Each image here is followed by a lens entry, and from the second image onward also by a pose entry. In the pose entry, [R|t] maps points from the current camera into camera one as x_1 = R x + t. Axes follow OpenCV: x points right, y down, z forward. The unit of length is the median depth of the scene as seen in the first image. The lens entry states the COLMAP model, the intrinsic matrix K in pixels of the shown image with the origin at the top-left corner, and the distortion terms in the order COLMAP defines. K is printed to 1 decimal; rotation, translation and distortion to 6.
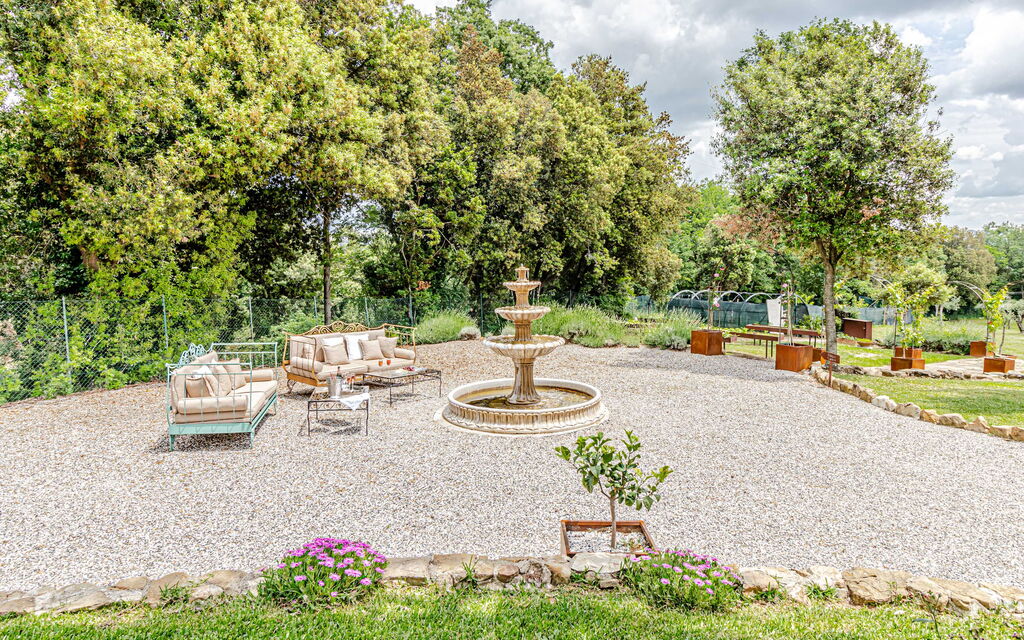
lens RADIAL K [[674.8, 0, 512.0], [0, 674.8, 320.0], [0, 0, 1]] dist [0.003700, 0.001943]
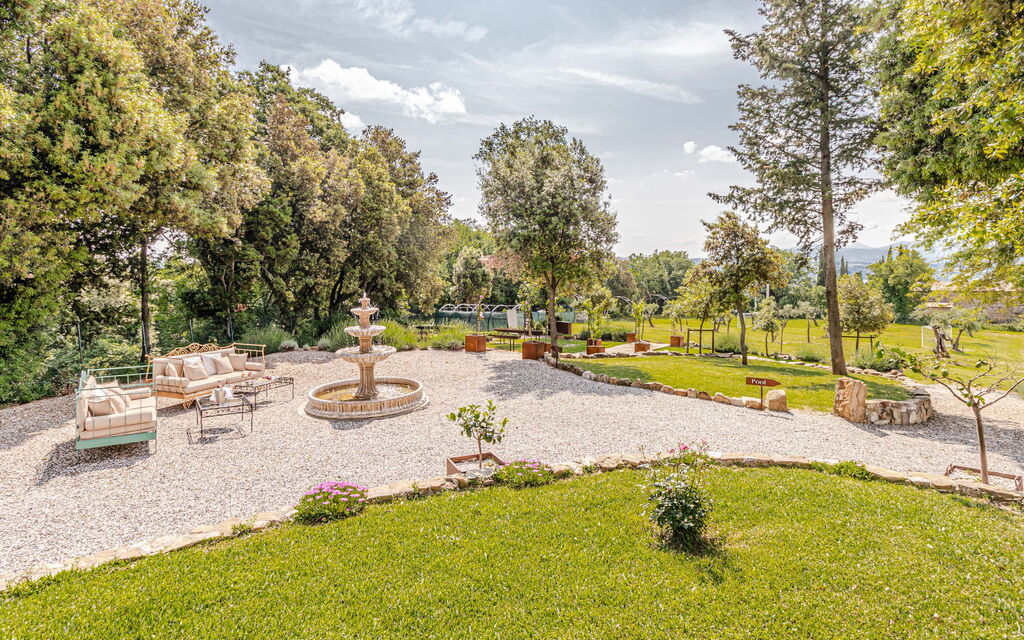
lens RADIAL K [[674.8, 0, 512.0], [0, 674.8, 320.0], [0, 0, 1]] dist [0.003700, 0.001943]
pose [[0.894799, -0.041700, 0.444518, -0.278754], [0.037718, 0.999130, 0.017804, -0.038869], [-0.444873, 0.000835, 0.895593, -0.314986]]
